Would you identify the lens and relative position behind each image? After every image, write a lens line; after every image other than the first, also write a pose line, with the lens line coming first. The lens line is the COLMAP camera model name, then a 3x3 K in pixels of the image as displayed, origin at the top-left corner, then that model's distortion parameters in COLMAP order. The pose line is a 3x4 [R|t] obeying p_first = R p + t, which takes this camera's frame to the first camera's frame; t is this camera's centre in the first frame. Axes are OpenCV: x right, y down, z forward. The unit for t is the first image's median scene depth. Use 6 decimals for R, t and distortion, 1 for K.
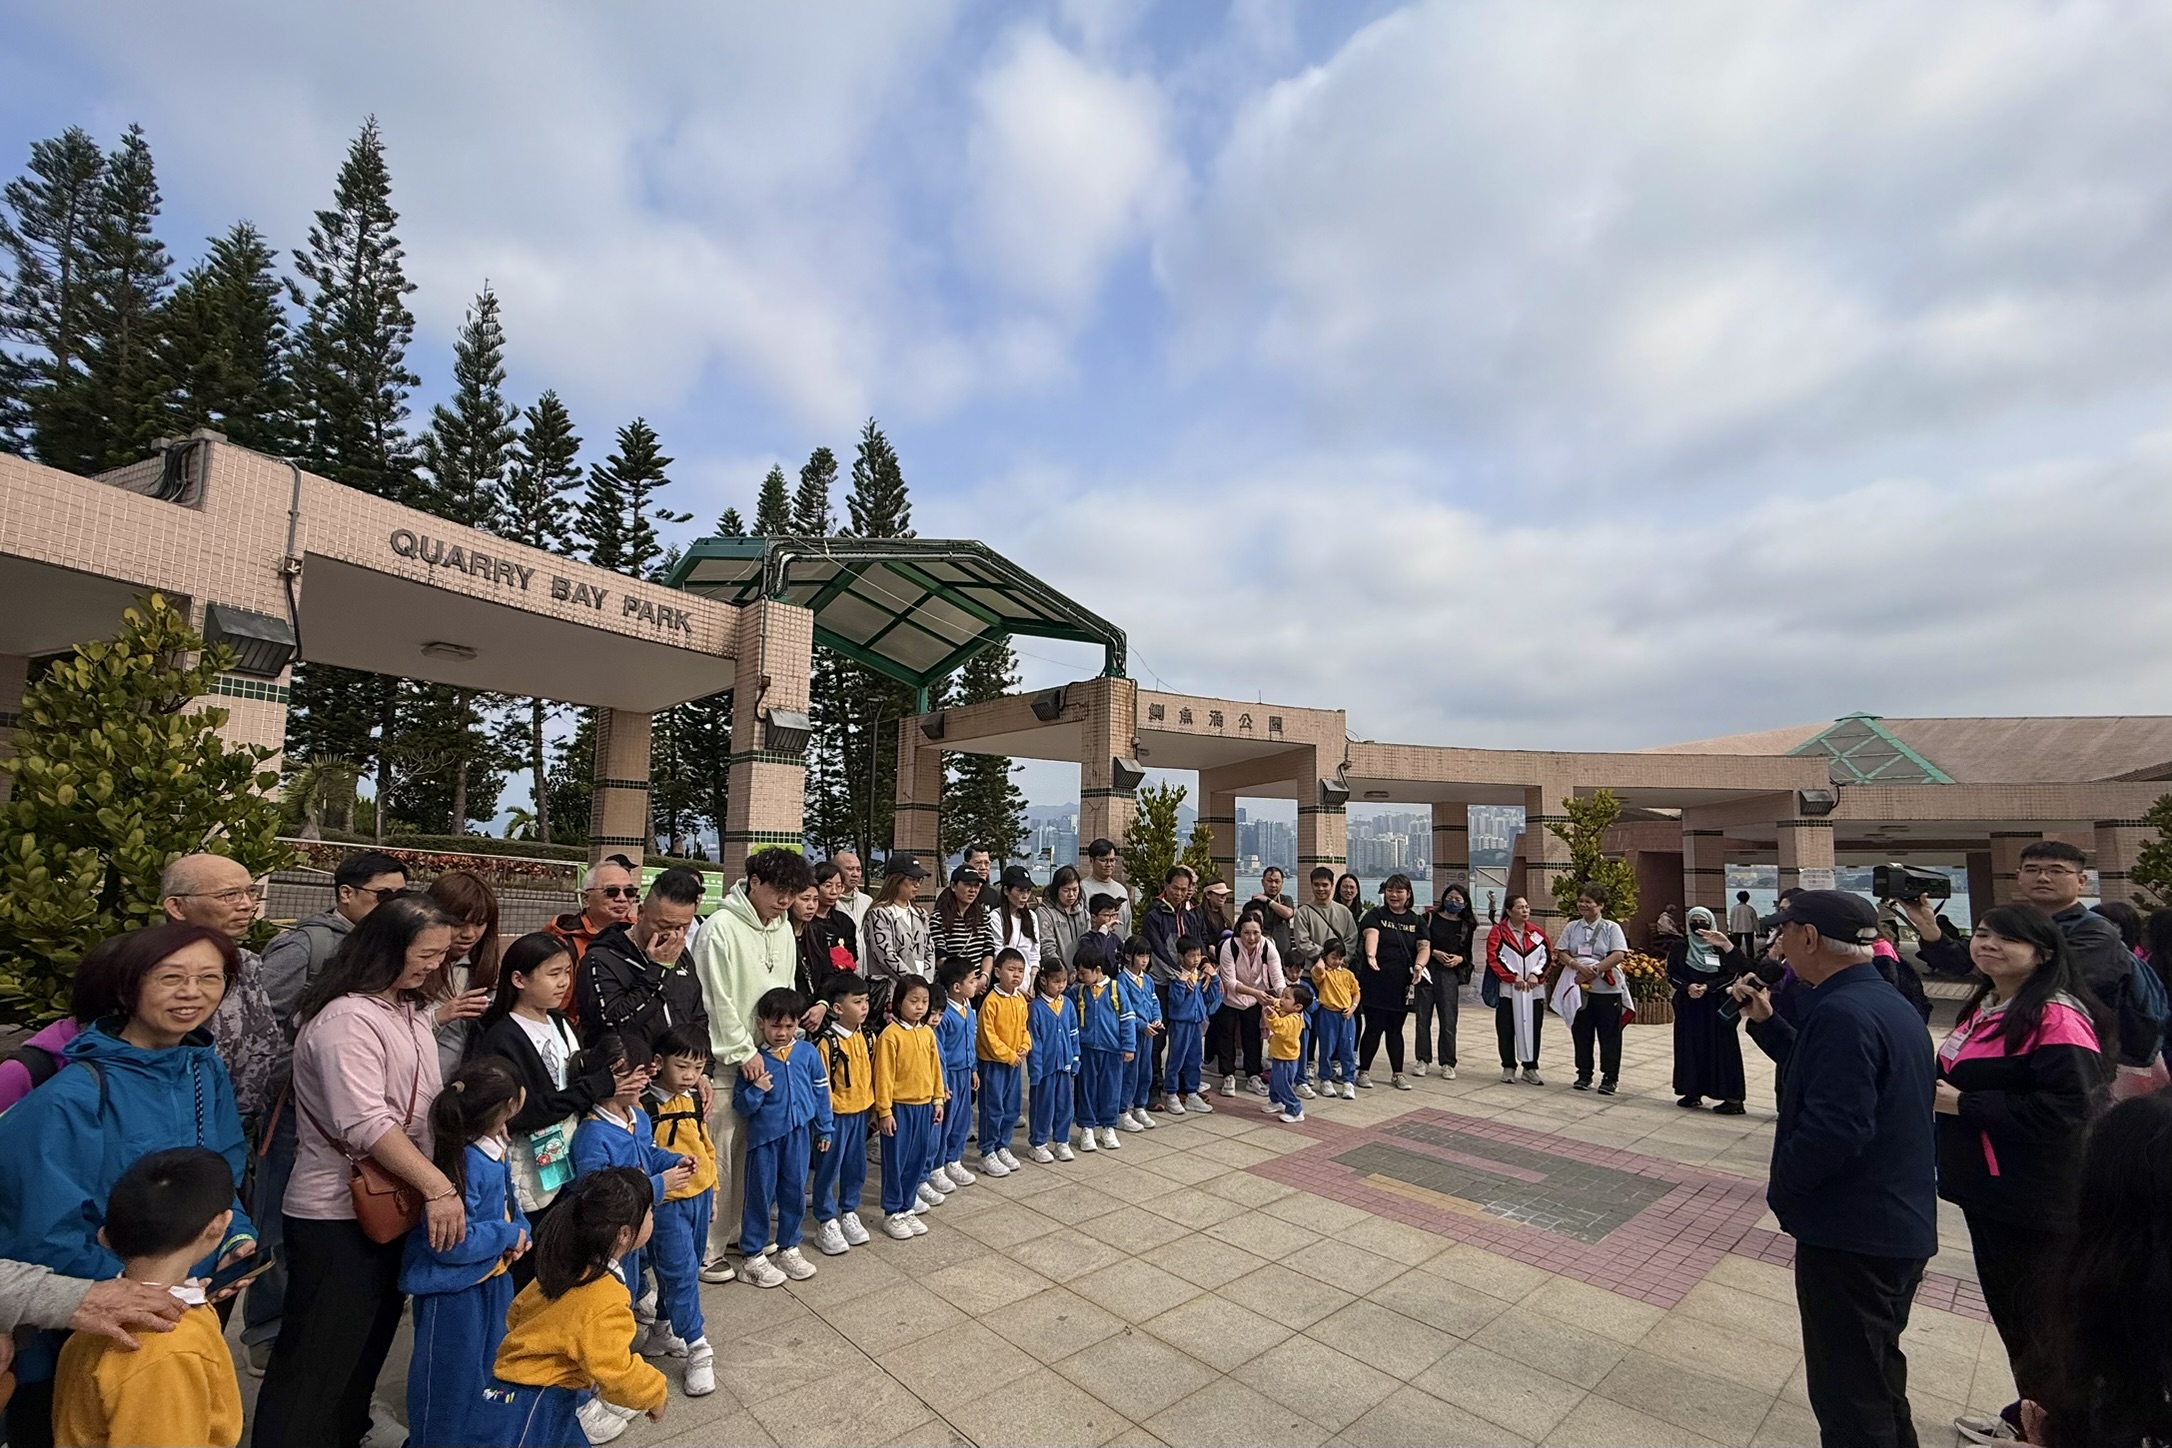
lens RADIAL K [[928.3, 0, 1096.4], [0, 928.3, 761.1], [0, 0, 1]] dist [-0.008603, 0.001362]
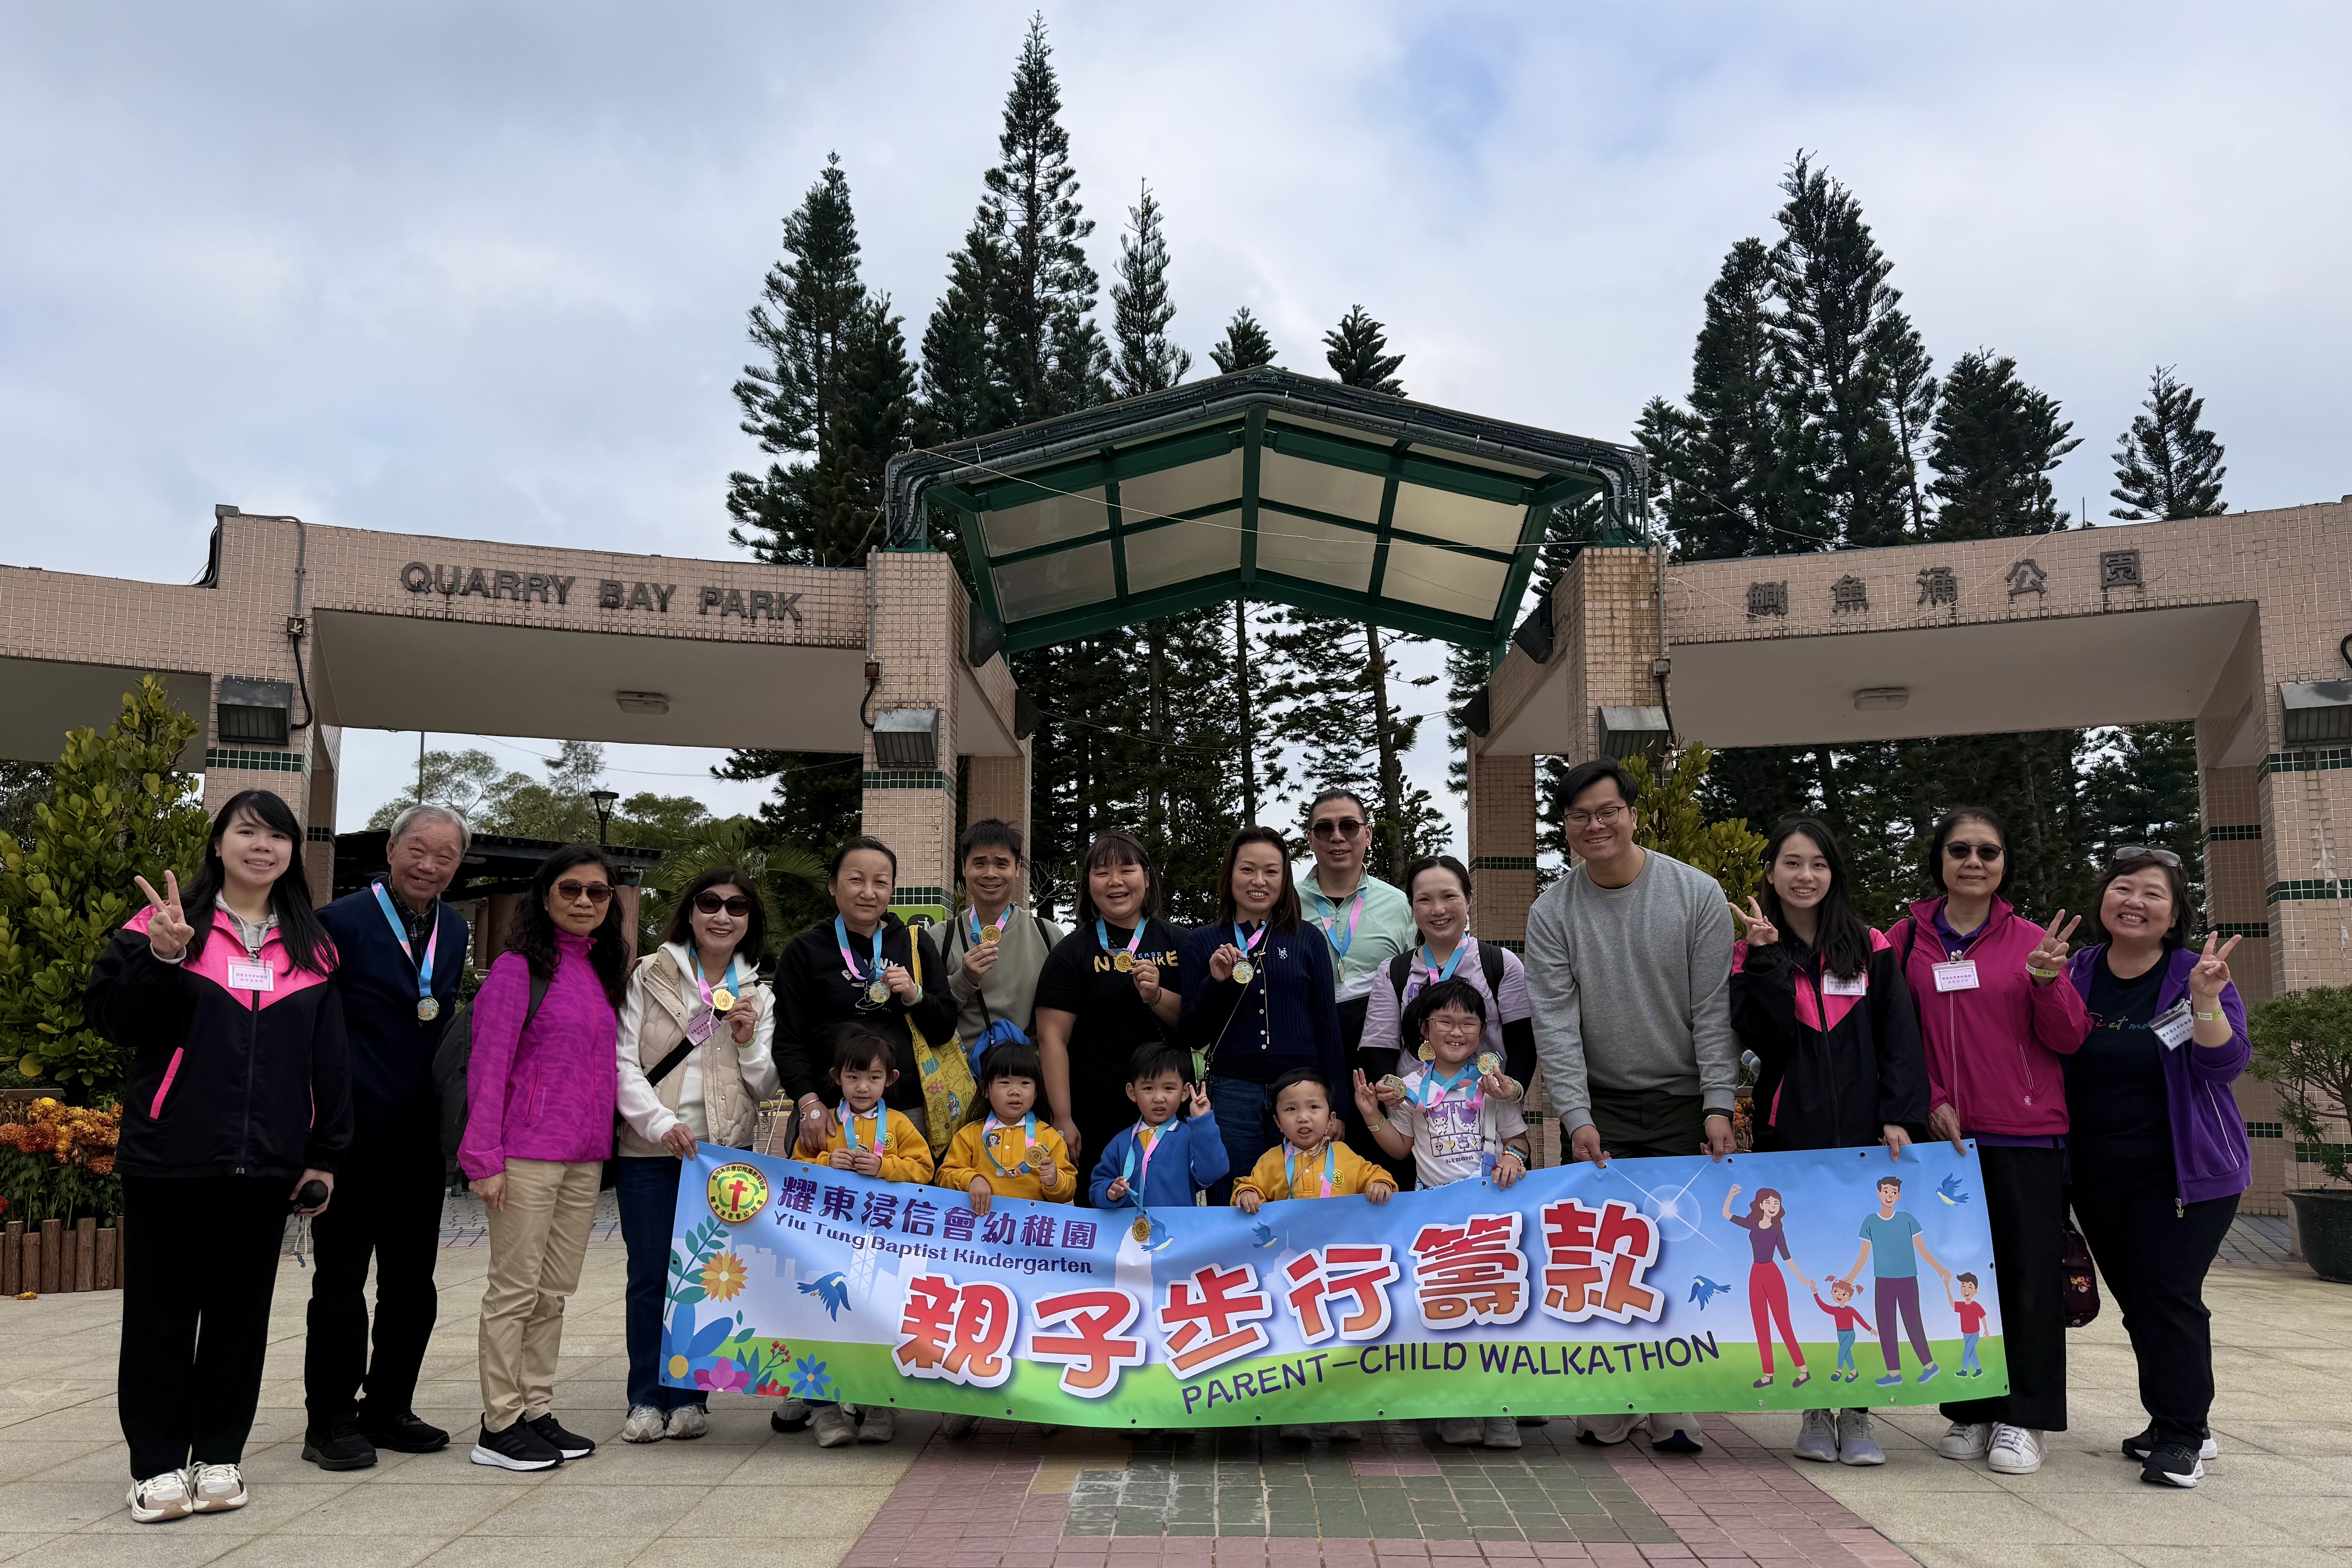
lens RADIAL K [[1736.2, 0, 1184.9], [0, 1736.2, 881.4], [0, 0, 1]] dist [0.078562, -0.130949]
pose [[0.698064, -0.090826, -0.710252, 0.248217], [0.092816, 0.995032, -0.036021, 0.048253], [0.709994, -0.040778, 0.703026, 0.091451]]
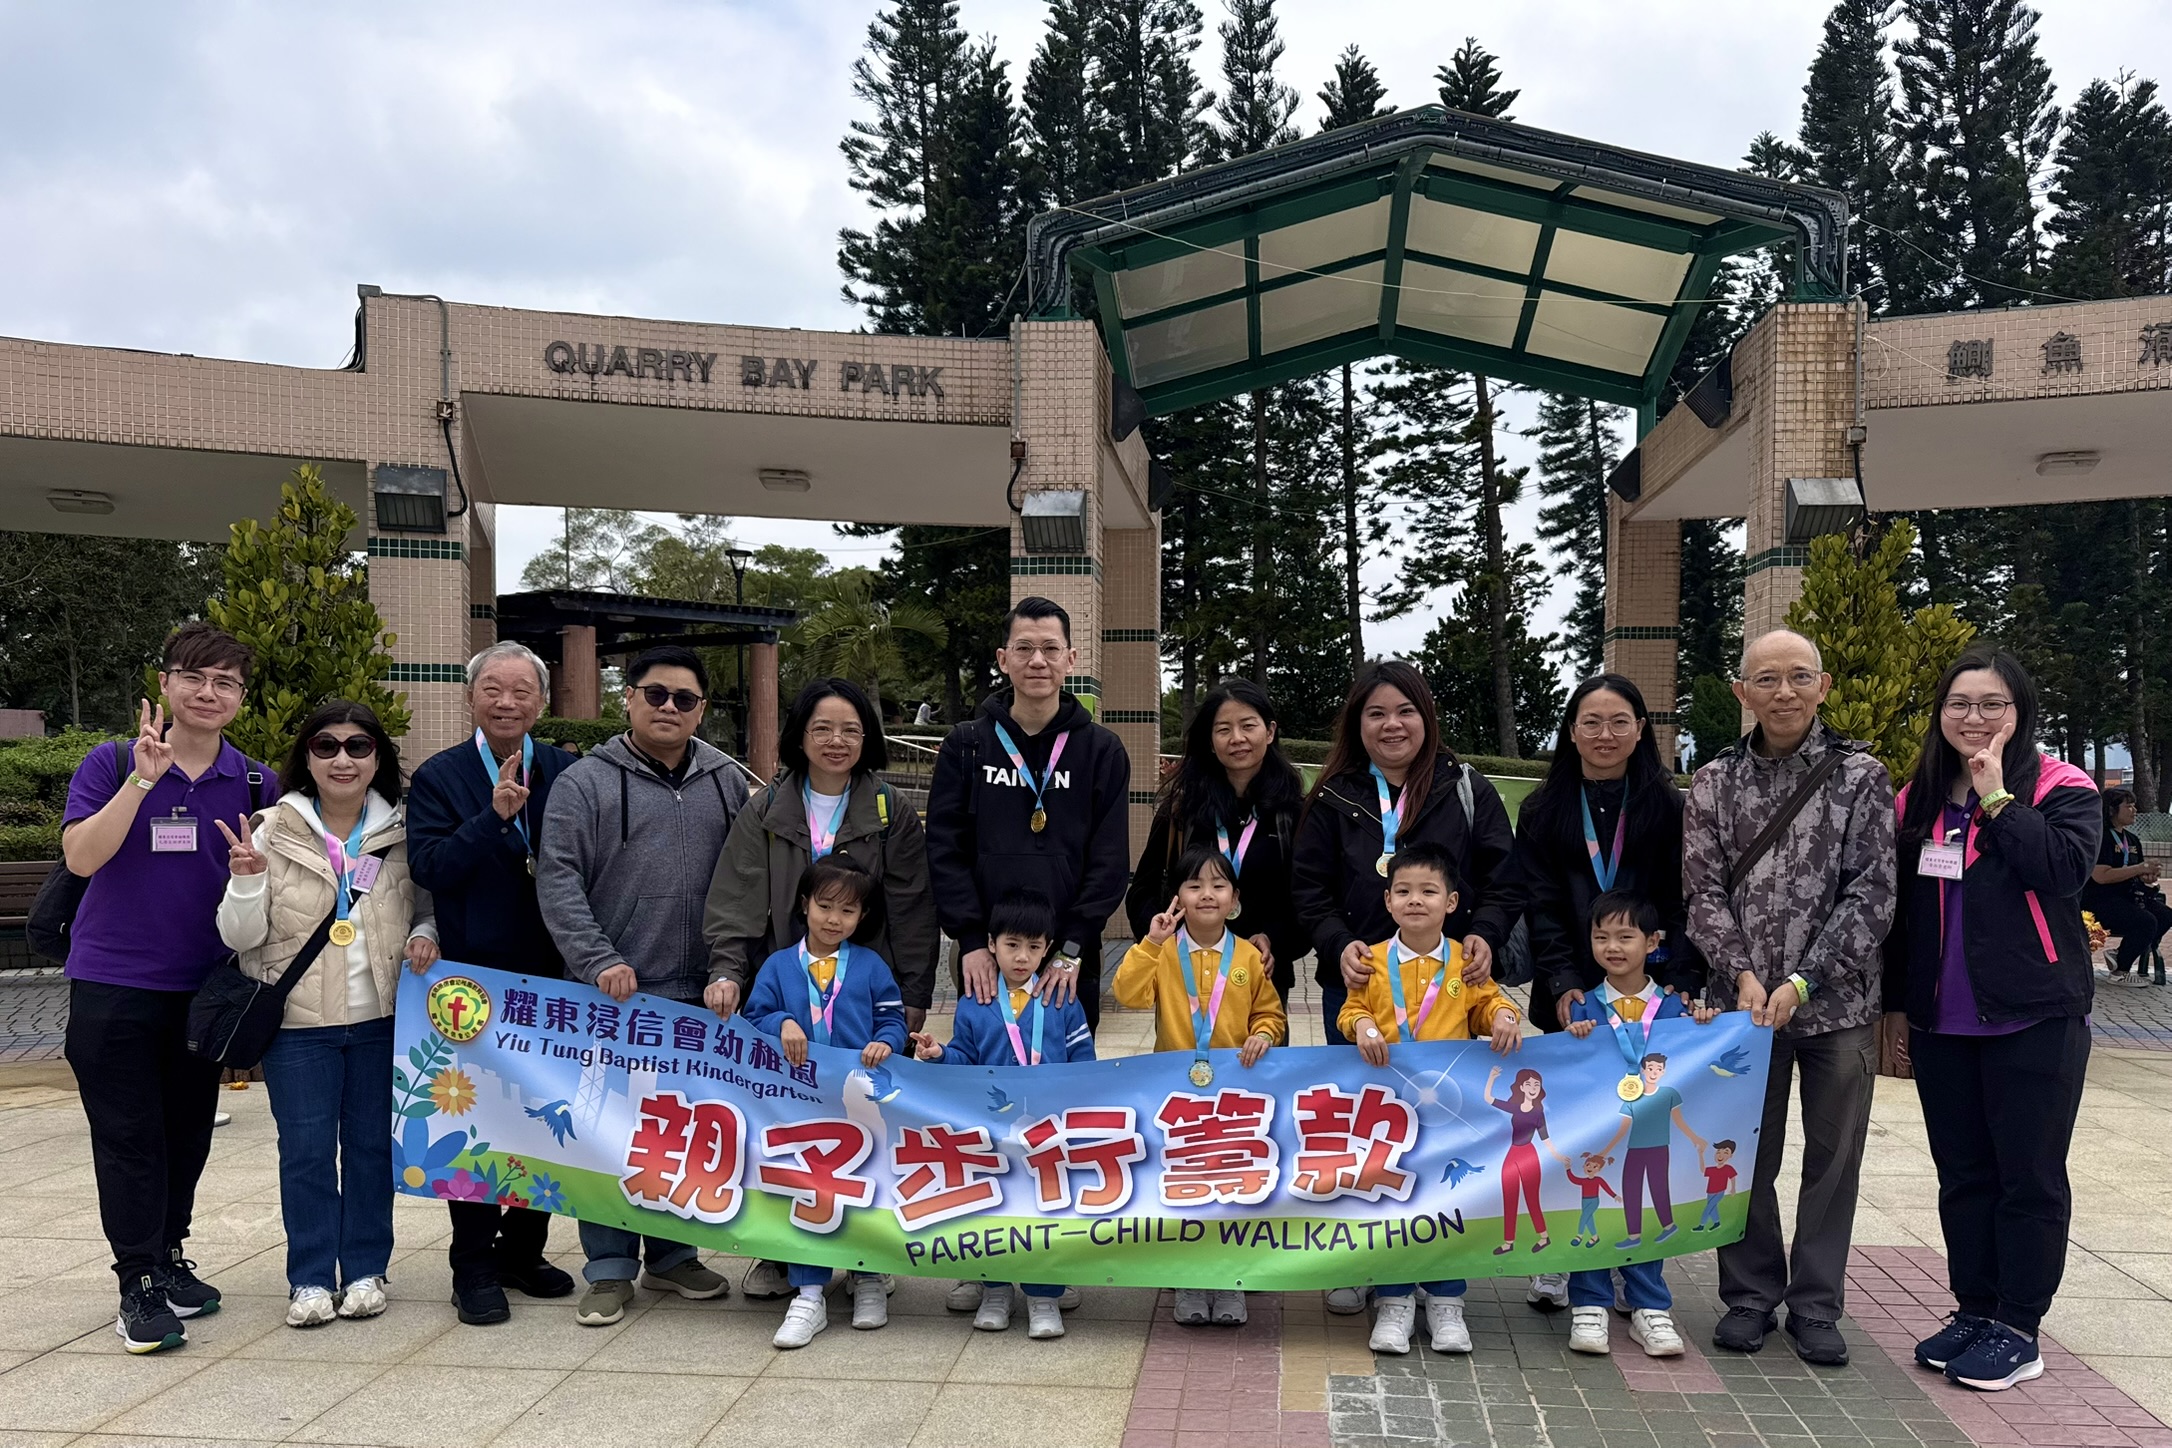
lens RADIAL K [[1603.3, 0, 1157.2], [0, 1603.3, 861.7], [0, 0, 1]] dist [0.078562, -0.130949]
pose [[0.649014, 0.019031, -0.760538, 0.209940], [0.094836, 0.989866, 0.105698, 0.033370], [0.754842, -0.140726, 0.640632, 0.104700]]
